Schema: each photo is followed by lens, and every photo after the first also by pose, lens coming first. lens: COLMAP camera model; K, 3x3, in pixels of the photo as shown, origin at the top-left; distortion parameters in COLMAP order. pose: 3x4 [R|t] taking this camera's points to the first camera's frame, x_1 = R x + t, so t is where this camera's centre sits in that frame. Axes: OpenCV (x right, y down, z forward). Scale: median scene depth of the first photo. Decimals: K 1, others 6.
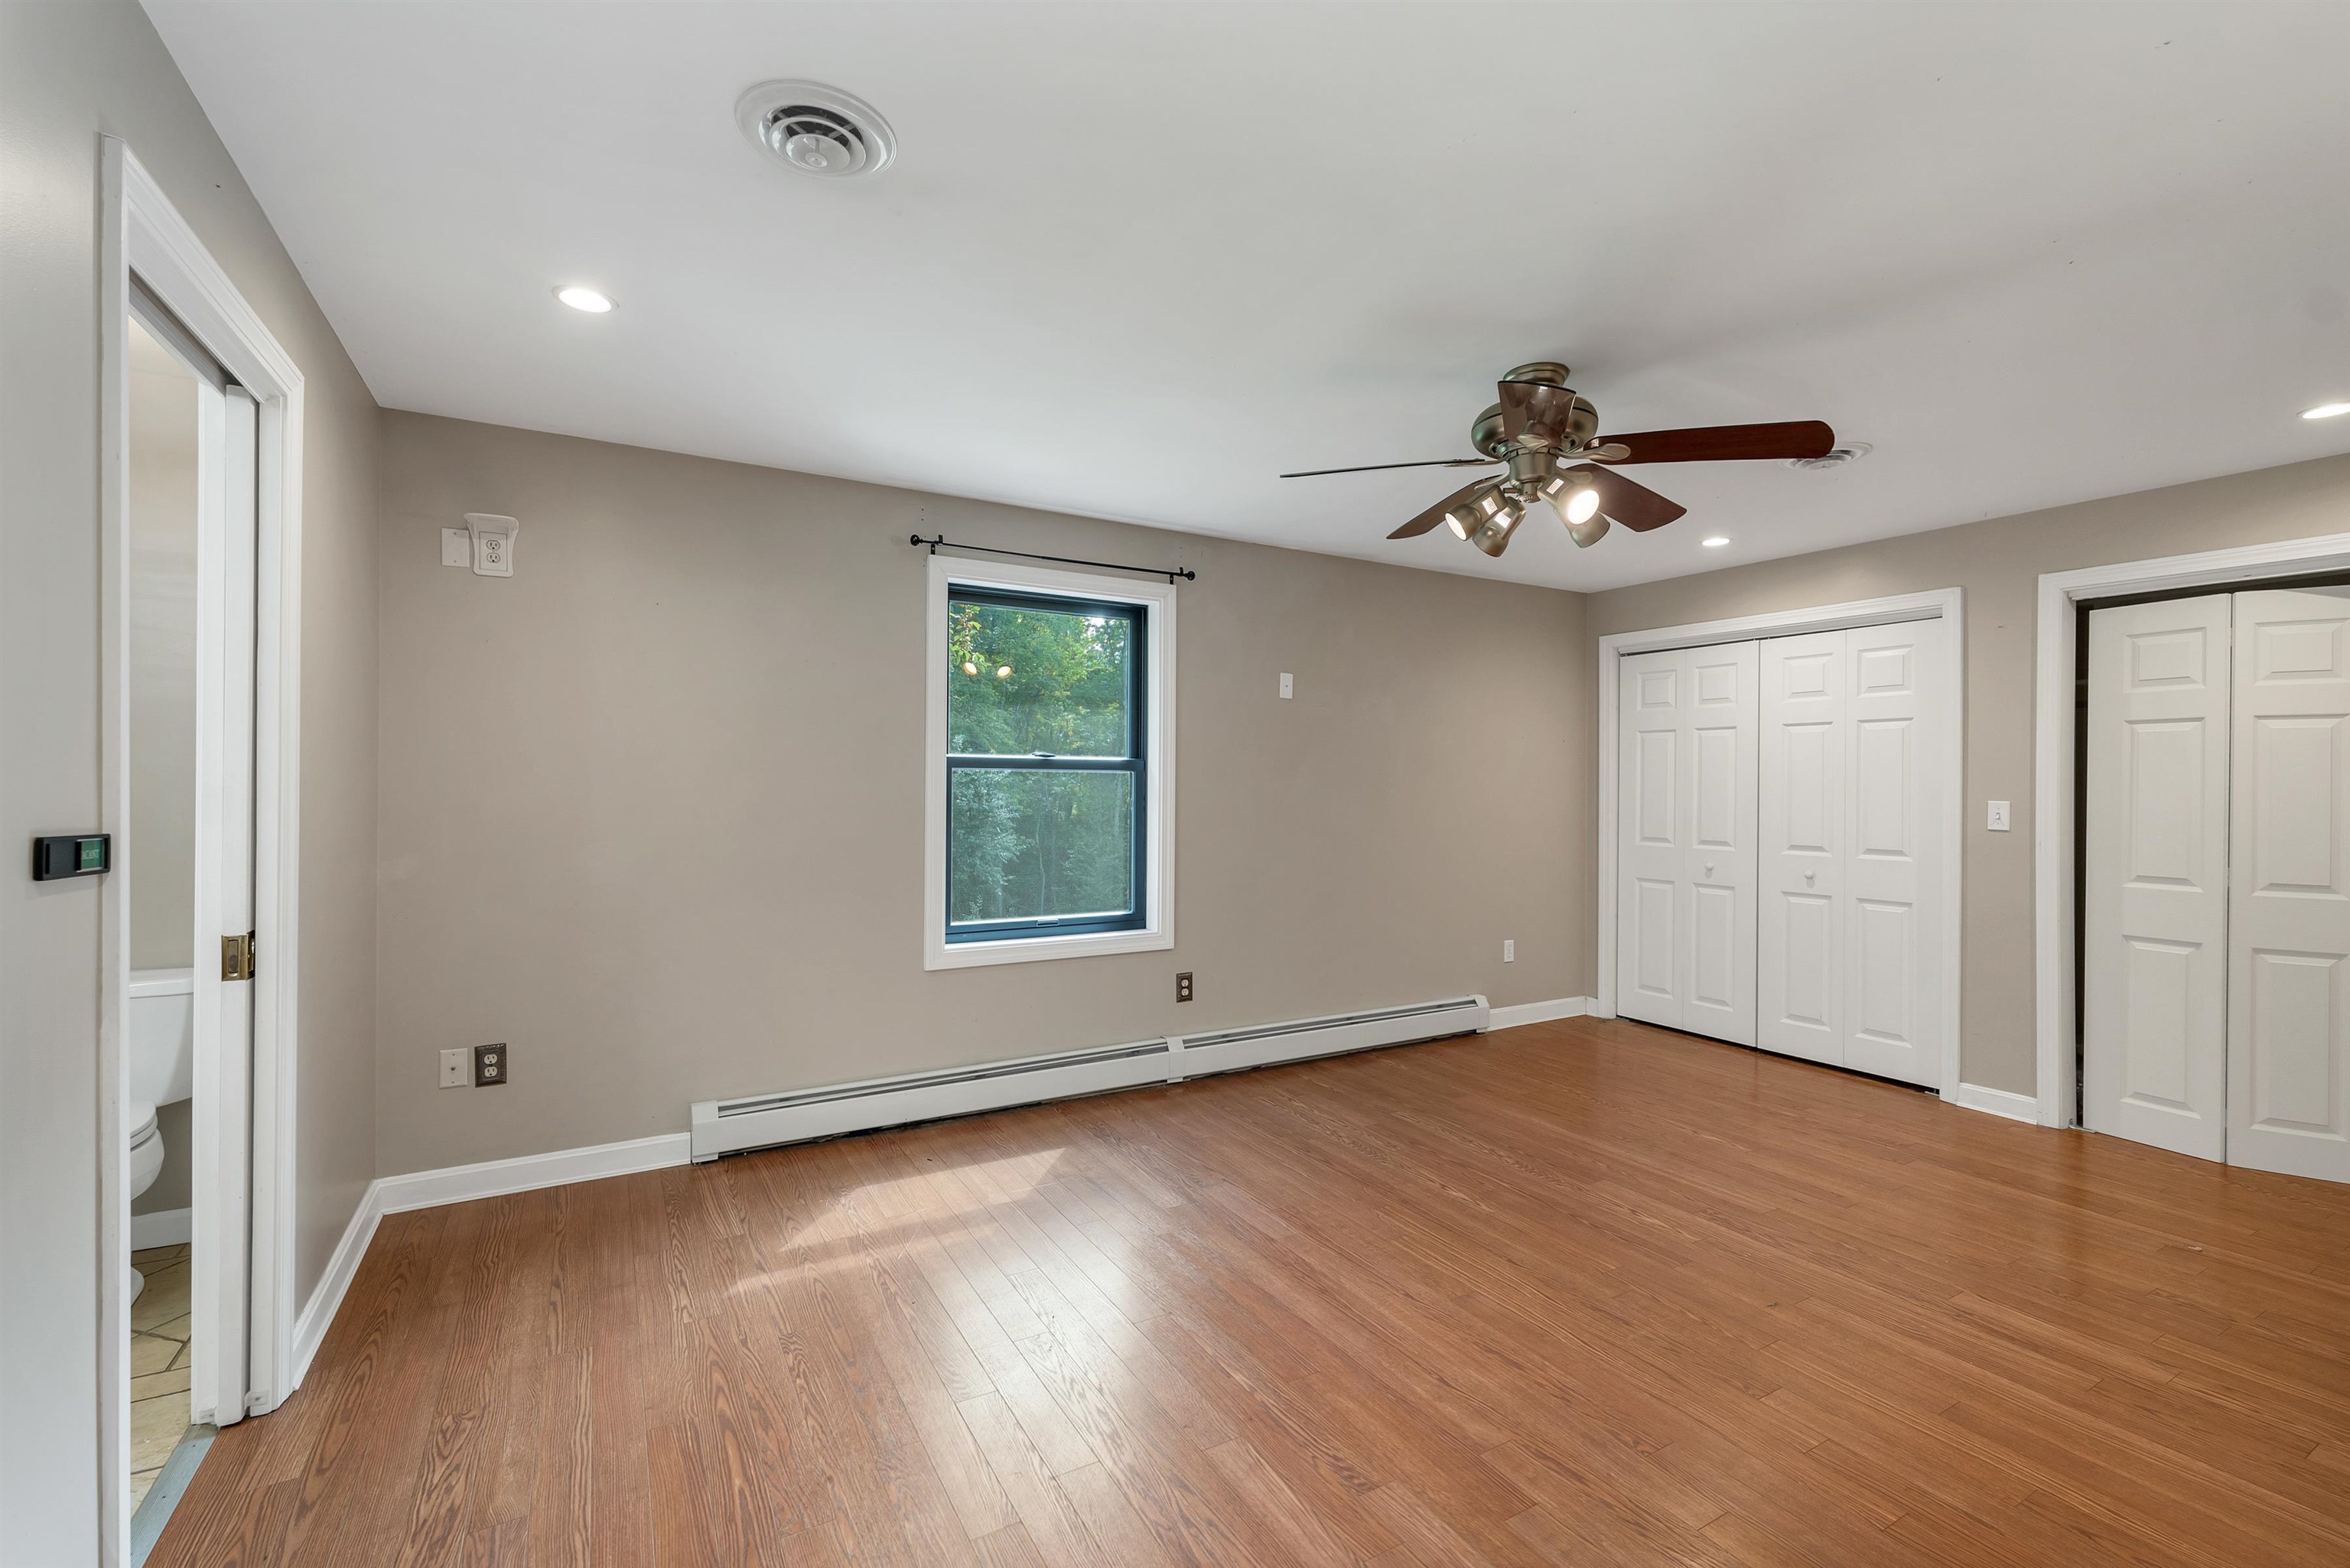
lens RADIAL K [[976.0, 0, 1163.1], [0, 976.0, 785.0], [0, 0, 1]] dist [0.001629, 0.000450]
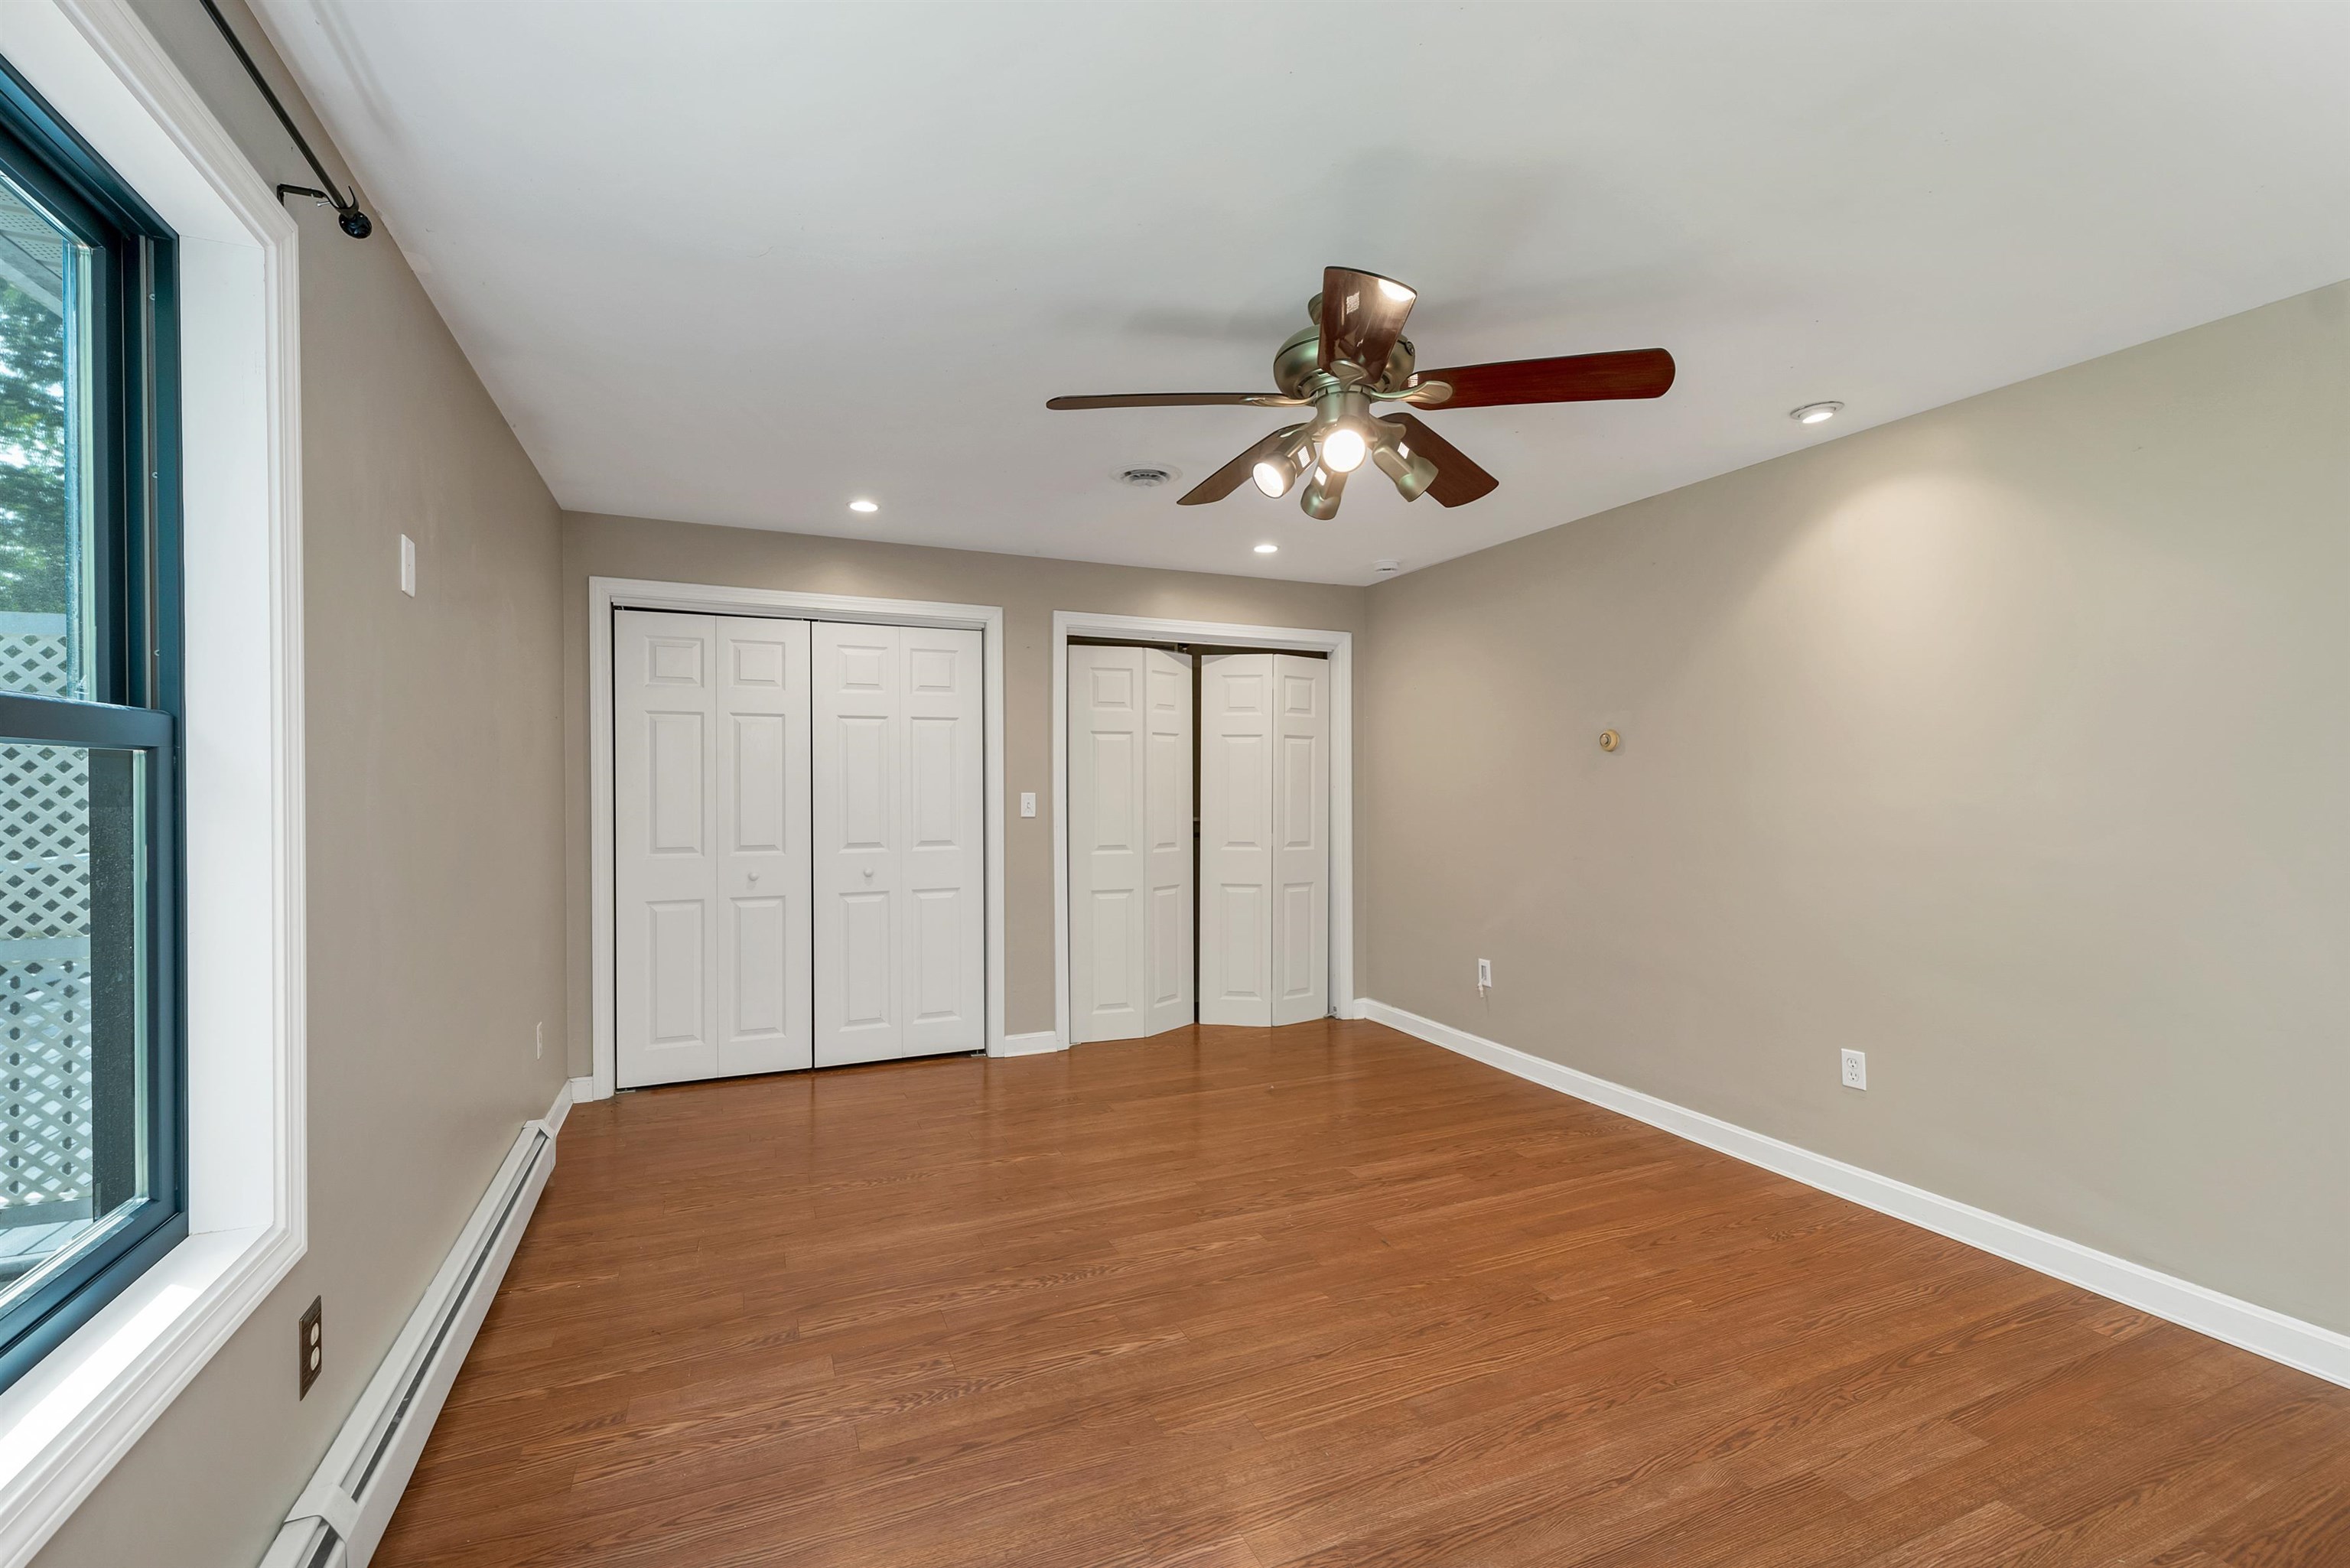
lens RADIAL K [[976.0, 0, 1163.1], [0, 976.0, 785.0], [0, 0, 1]] dist [0.001629, 0.000450]
pose [[0.114816, -0.008585, 0.993350, -0.396149], [-0.000394, 0.999962, 0.008688, -0.005734], [-0.993387, -0.001389, 0.114809, 0.854190]]
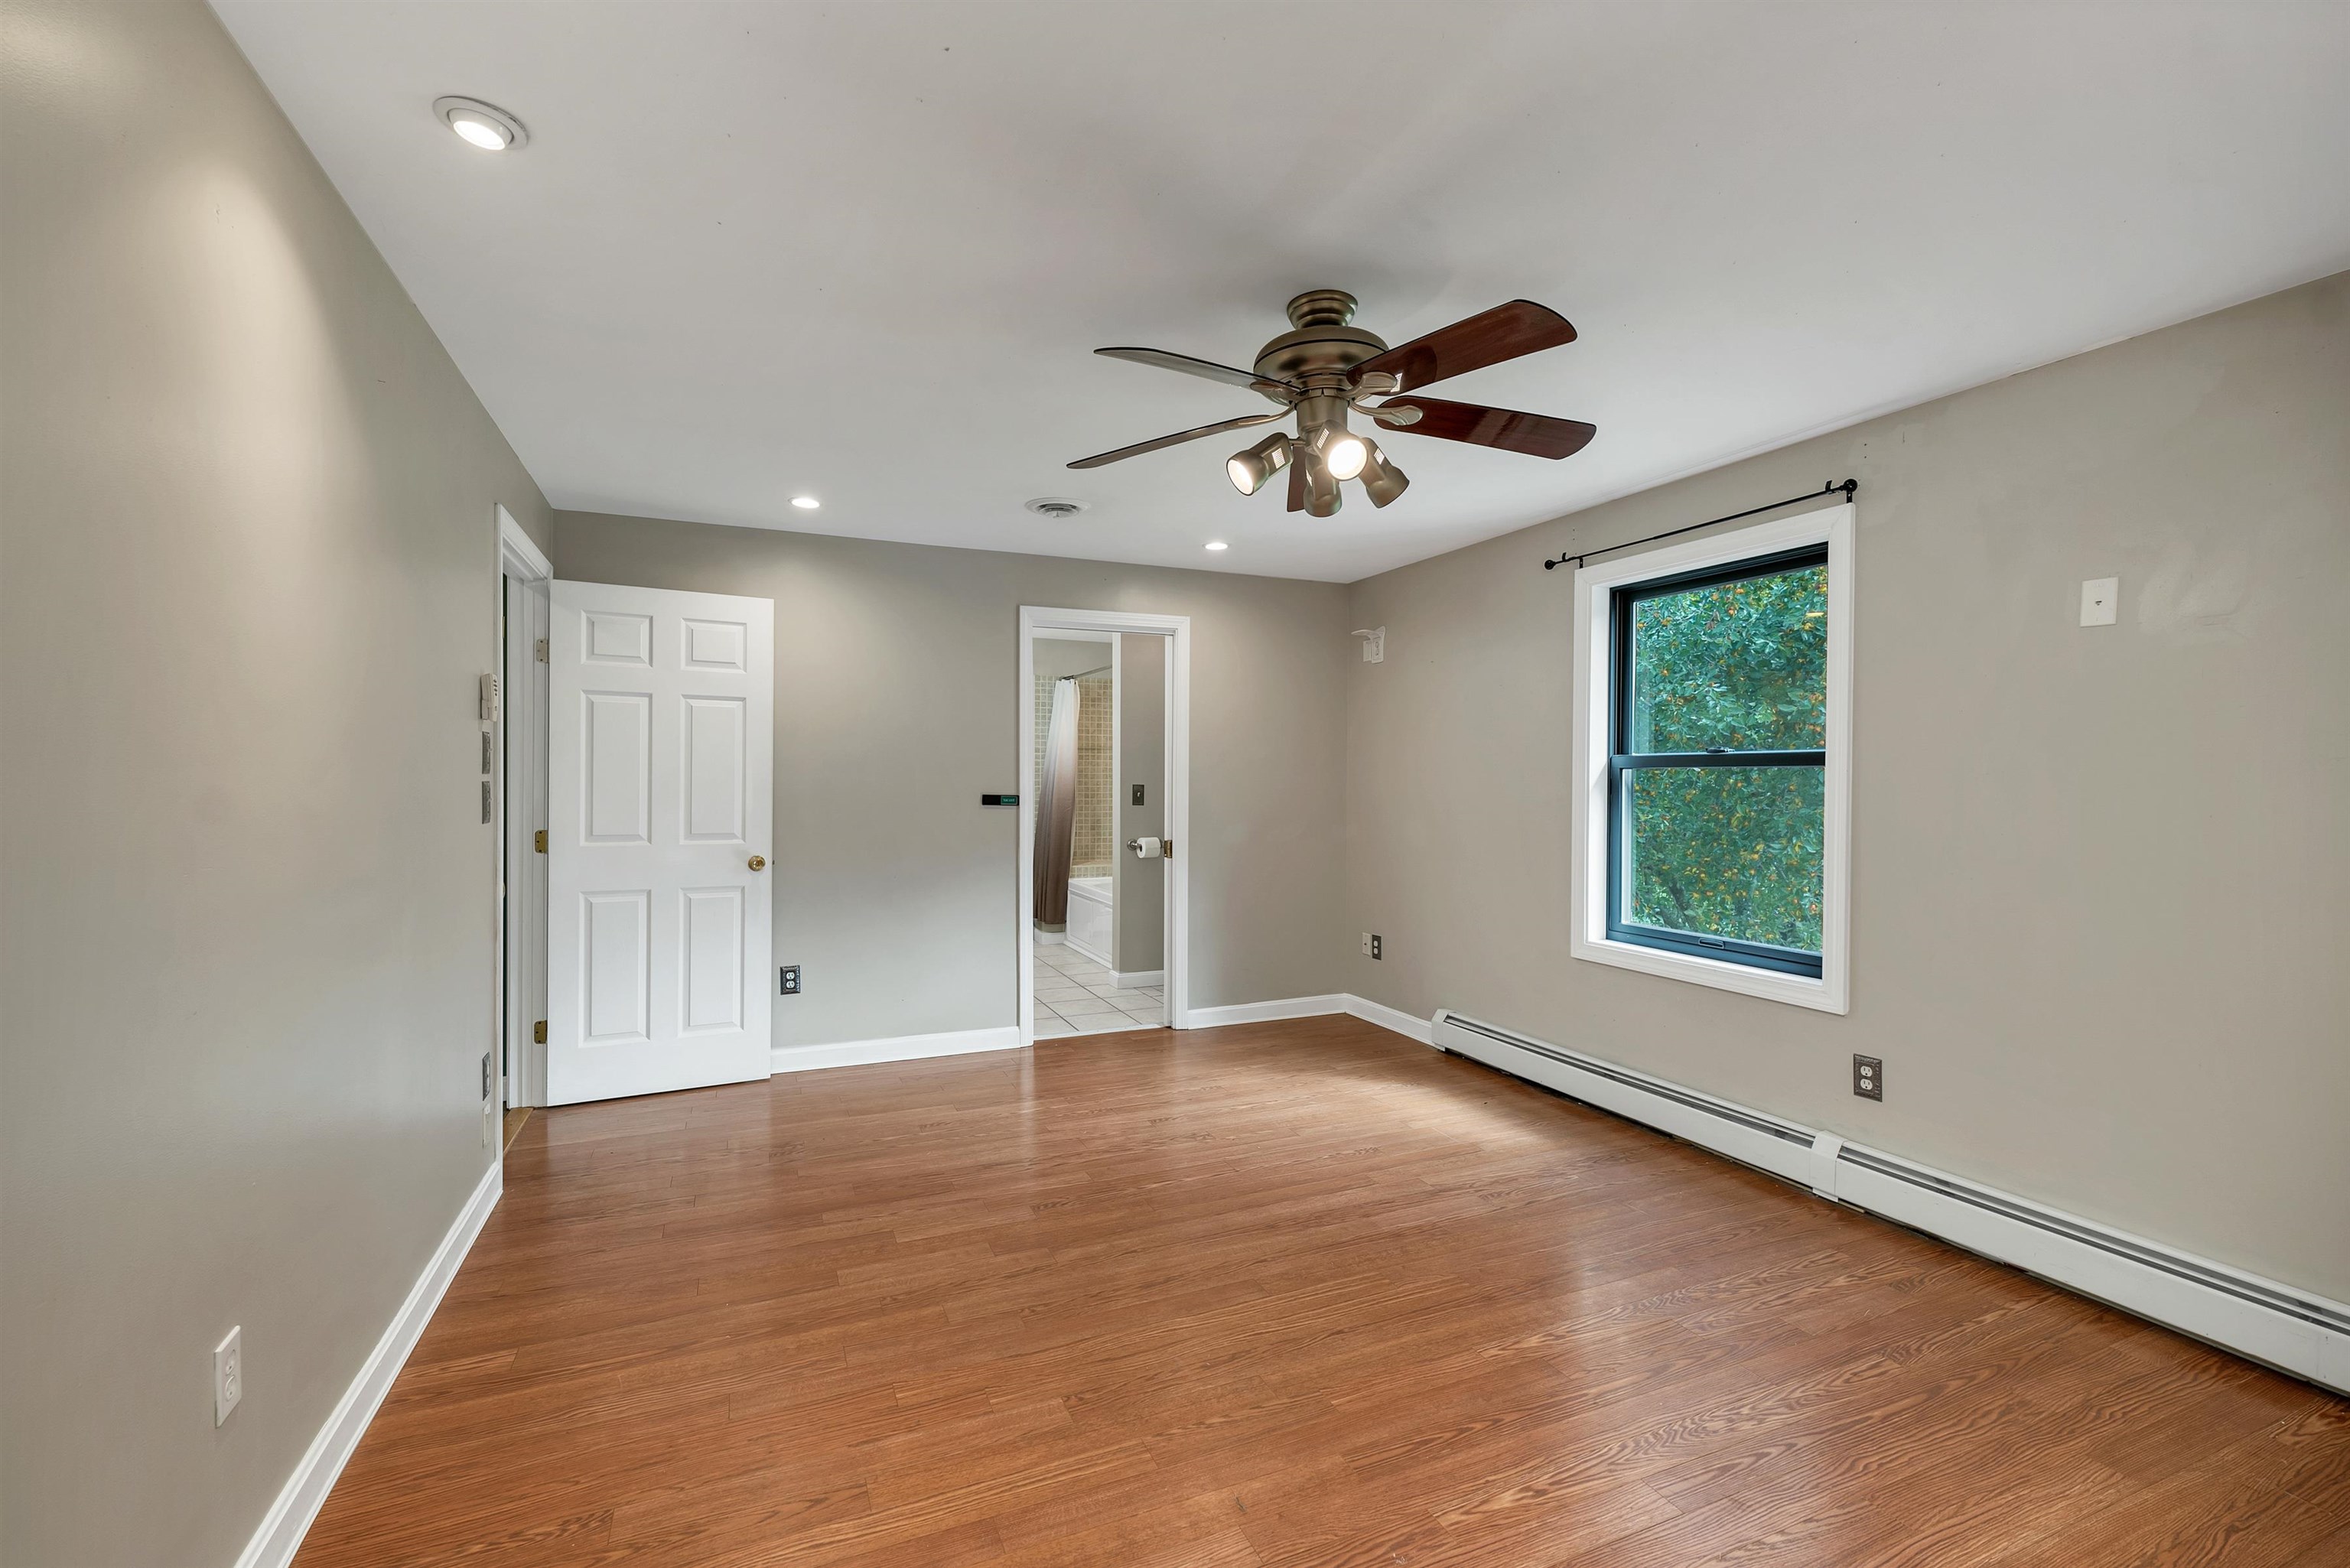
lens RADIAL K [[997.8, 0, 1190.5], [0, 997.8, 786.8], [0, 0, 1]] dist [0.000987, -0.000060]
pose [[-0.090368, -0.000862, -0.995908, 1.024189], [-0.006275, 0.999980, -0.000296, 0.006452], [0.995889, 0.006223, -0.090372, 0.778368]]
